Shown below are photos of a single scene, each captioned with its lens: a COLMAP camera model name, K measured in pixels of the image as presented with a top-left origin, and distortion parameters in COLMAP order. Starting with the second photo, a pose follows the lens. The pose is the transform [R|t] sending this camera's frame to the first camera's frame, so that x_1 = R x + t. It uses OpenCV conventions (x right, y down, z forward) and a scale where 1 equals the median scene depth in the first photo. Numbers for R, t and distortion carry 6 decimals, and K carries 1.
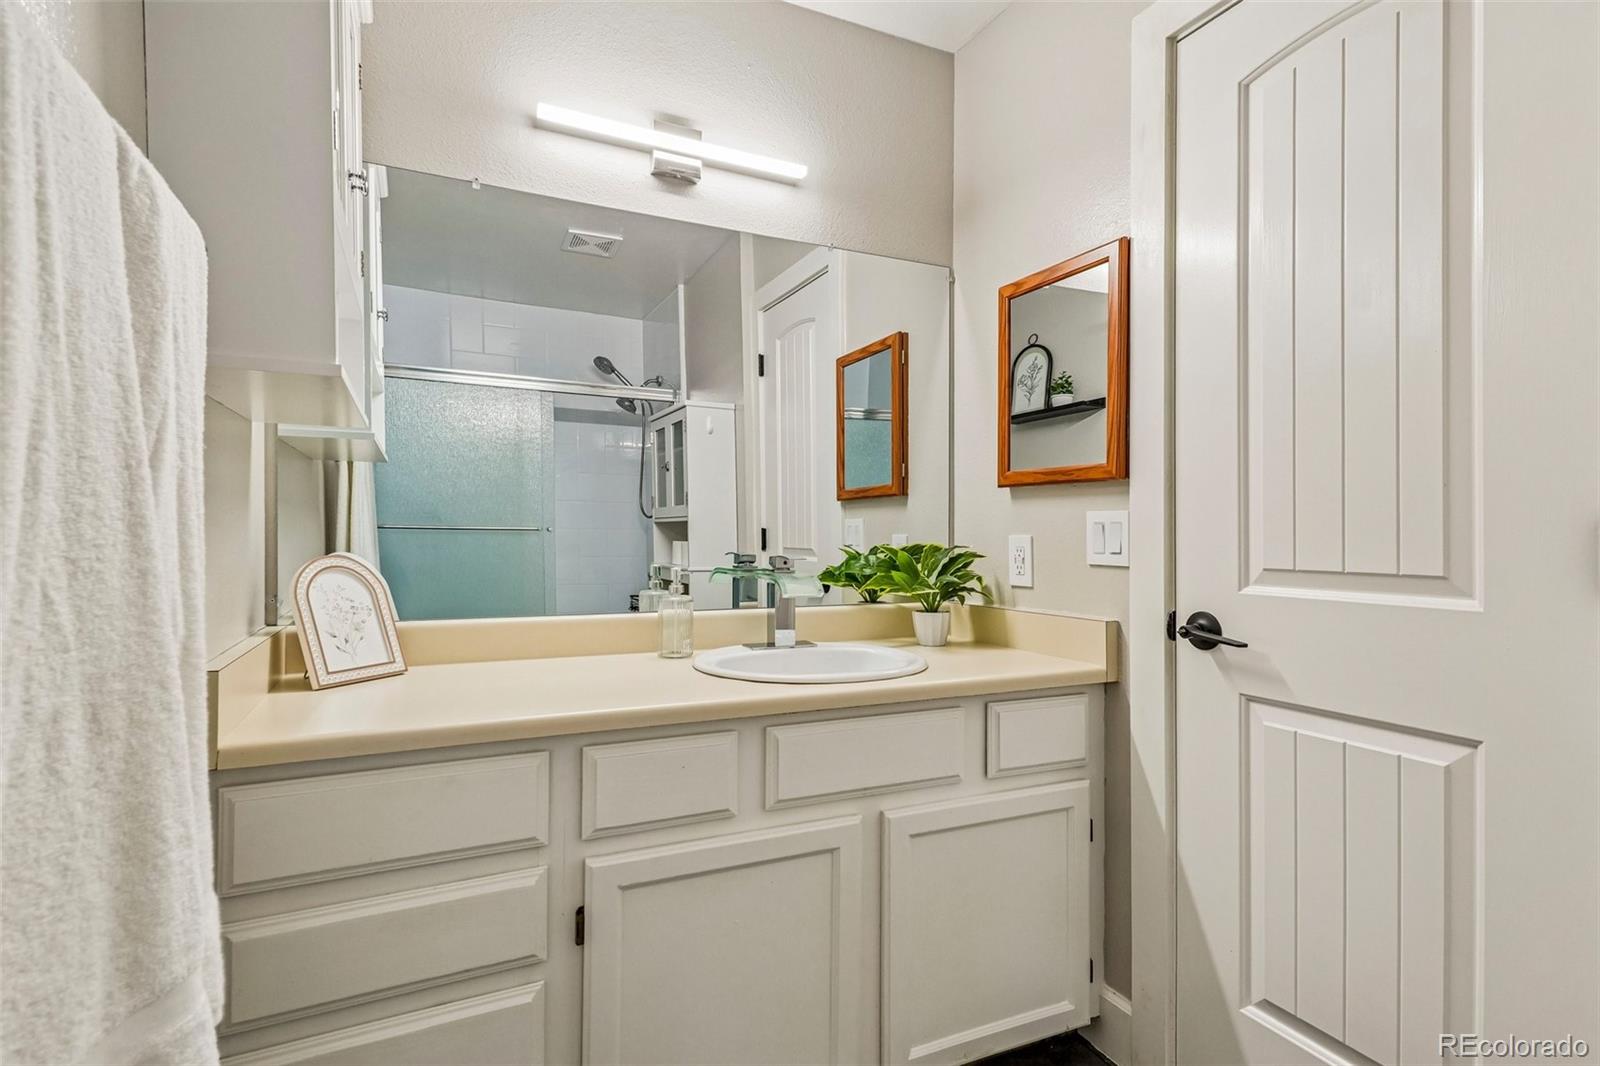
lens RADIAL K [[764.7, 0, 800.0], [0, 764.7, 533.0], [0, 0, 1]] dist [-0.018483, 0.000679]
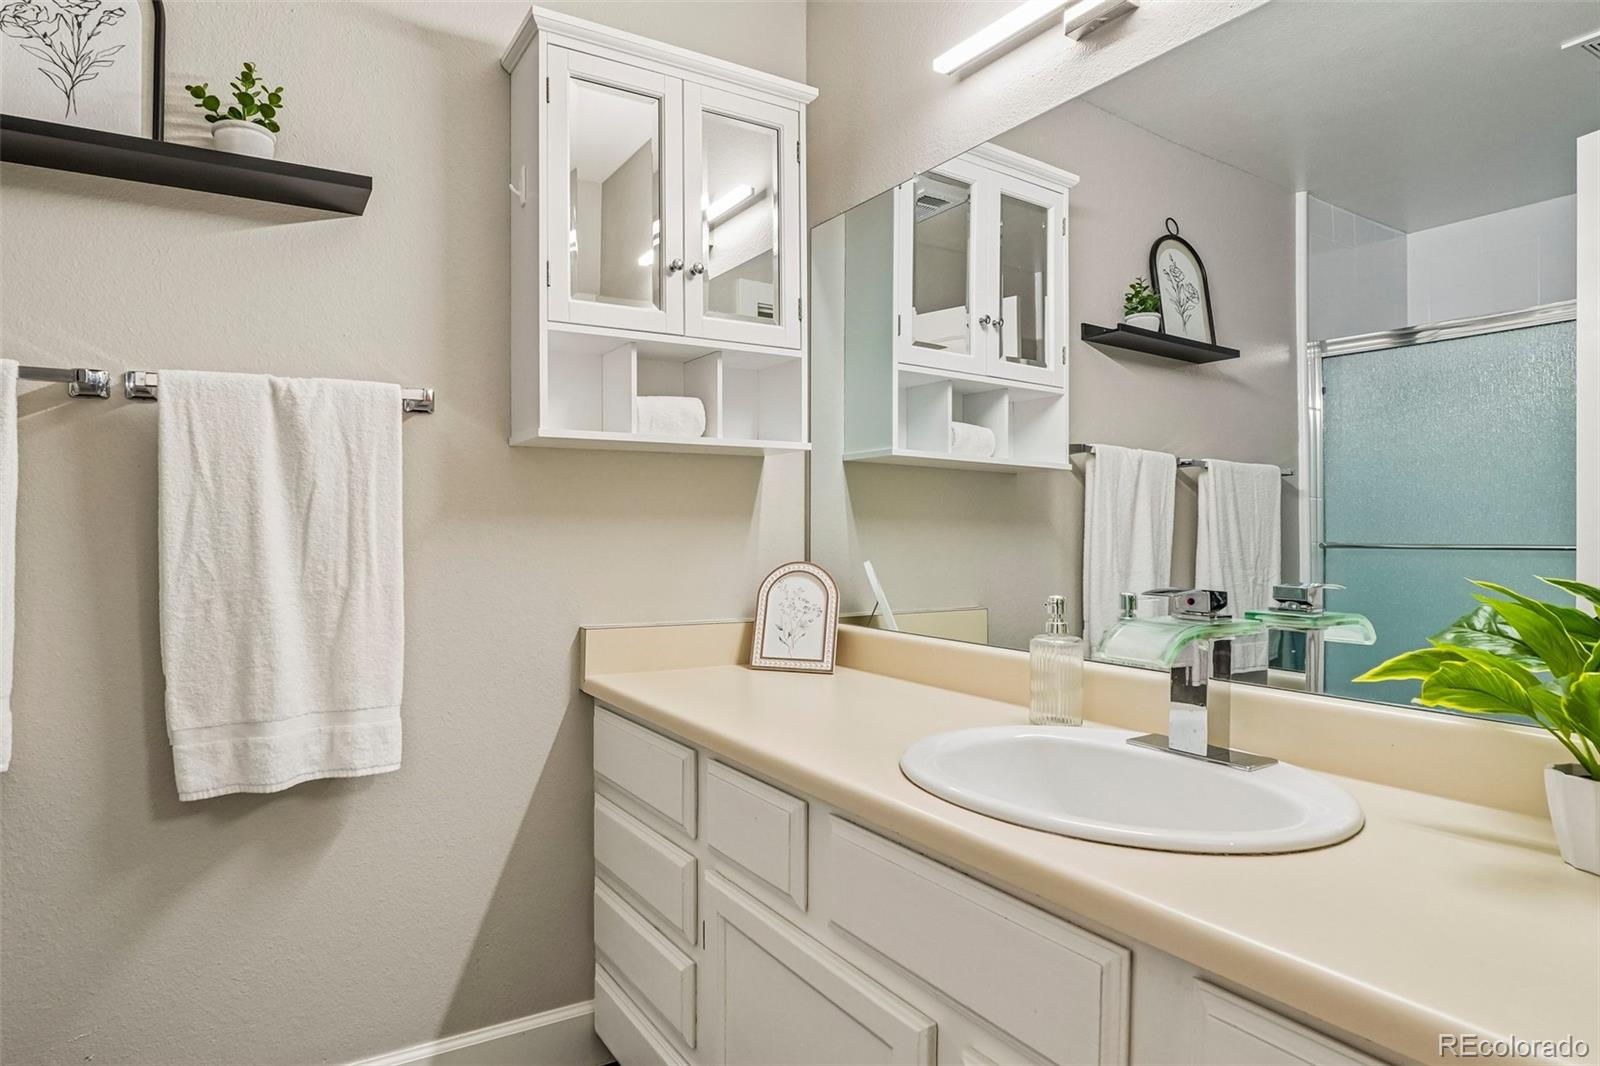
lens RADIAL K [[904.2, 0, 800.0], [0, 904.2, 533.0], [0, 0, 1]] dist [-0.041454, -0.000312]
pose [[0.097233, -0.006935, -0.995237, 0.885007], [-0.008063, 0.999937, -0.007755, -0.004863], [0.995229, 0.008779, 0.097171, 0.978626]]
